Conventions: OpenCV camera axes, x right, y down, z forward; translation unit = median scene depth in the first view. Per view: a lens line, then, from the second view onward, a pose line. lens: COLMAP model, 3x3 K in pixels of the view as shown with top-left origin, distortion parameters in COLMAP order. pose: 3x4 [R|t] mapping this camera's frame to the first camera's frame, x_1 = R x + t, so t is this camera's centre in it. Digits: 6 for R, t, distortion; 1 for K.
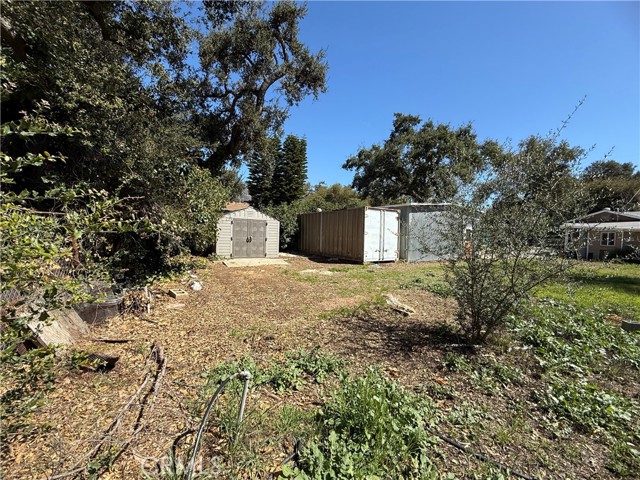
lens RADIAL K [[254.9, 0, 318.3], [0, 254.9, 239.6], [0, 0, 1]] dist [-0.000816, -0.000308]
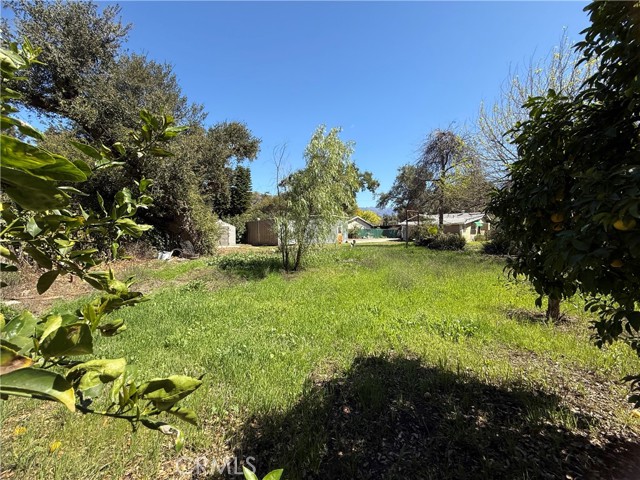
lens RADIAL K [[254.9, 0, 318.3], [0, 254.9, 239.6], [0, 0, 1]] dist [-0.000816, -0.000308]
pose [[0.983083, -0.041783, 0.178330, 0.063048], [0.042128, 0.999110, 0.001849, 0.026731], [-0.178248, 0.005695, 0.983969, -0.549884]]
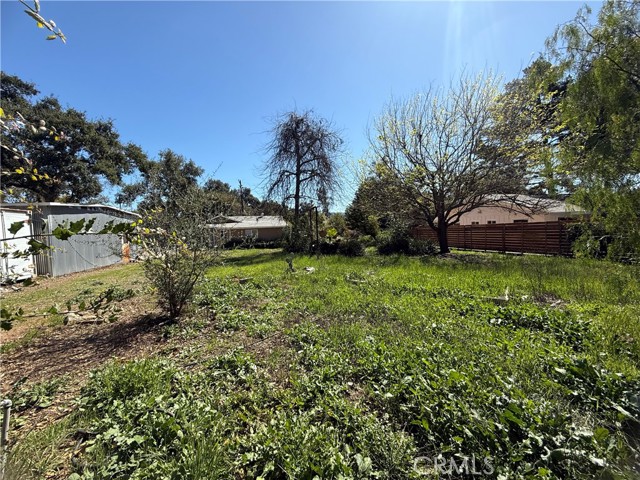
lens RADIAL K [[254.9, 0, 318.3], [0, 254.9, 239.6], [0, 0, 1]] dist [-0.000816, -0.000308]
pose [[0.345357, -0.068694, 0.935954, -0.056634], [0.070275, 0.996410, 0.047200, -0.003379], [-0.935836, 0.049474, 0.348945, -0.034824]]
